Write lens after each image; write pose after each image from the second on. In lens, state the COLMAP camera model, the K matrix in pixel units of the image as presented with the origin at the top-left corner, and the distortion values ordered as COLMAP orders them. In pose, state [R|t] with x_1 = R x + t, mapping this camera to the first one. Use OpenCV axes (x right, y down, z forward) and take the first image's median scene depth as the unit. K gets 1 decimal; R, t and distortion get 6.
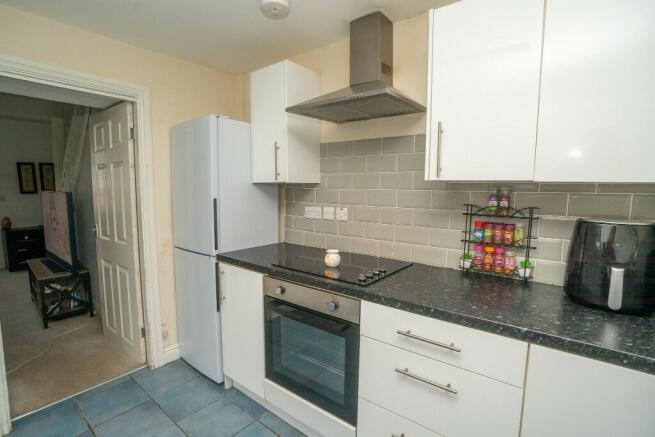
lens RADIAL K [[311.0, 0, 312.5], [0, 311.0, 220.5], [0, 0, 1]] dist [-0.057279, 0.028558]
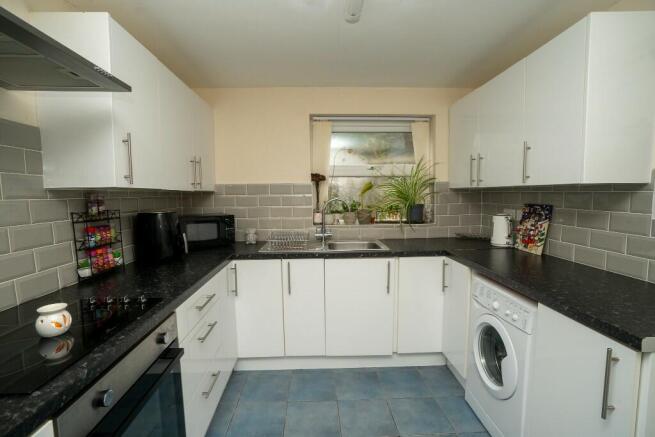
lens RADIAL K [[311.0, 0, 312.5], [0, 311.0, 220.5], [0, 0, 1]] dist [-0.057279, 0.028558]
pose [[-0.648482, -0.067608, 0.758221, -0.733042], [0.083454, 0.983730, 0.159092, -0.123523], [-0.756641, 0.166445, -0.632290, 1.103187]]
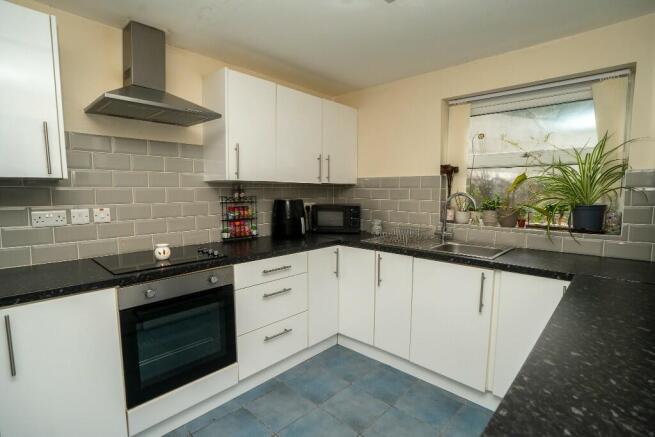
lens RADIAL K [[316.4, 0, 327.5], [0, 316.4, 218.5], [0, 0, 1]] dist [-0.058657, 0.030303]
pose [[0.073223, -0.101726, 0.992114, -1.058206], [0.101269, 0.990401, 0.094076, -0.040359], [-0.992161, 0.093582, 0.082822, 0.387155]]
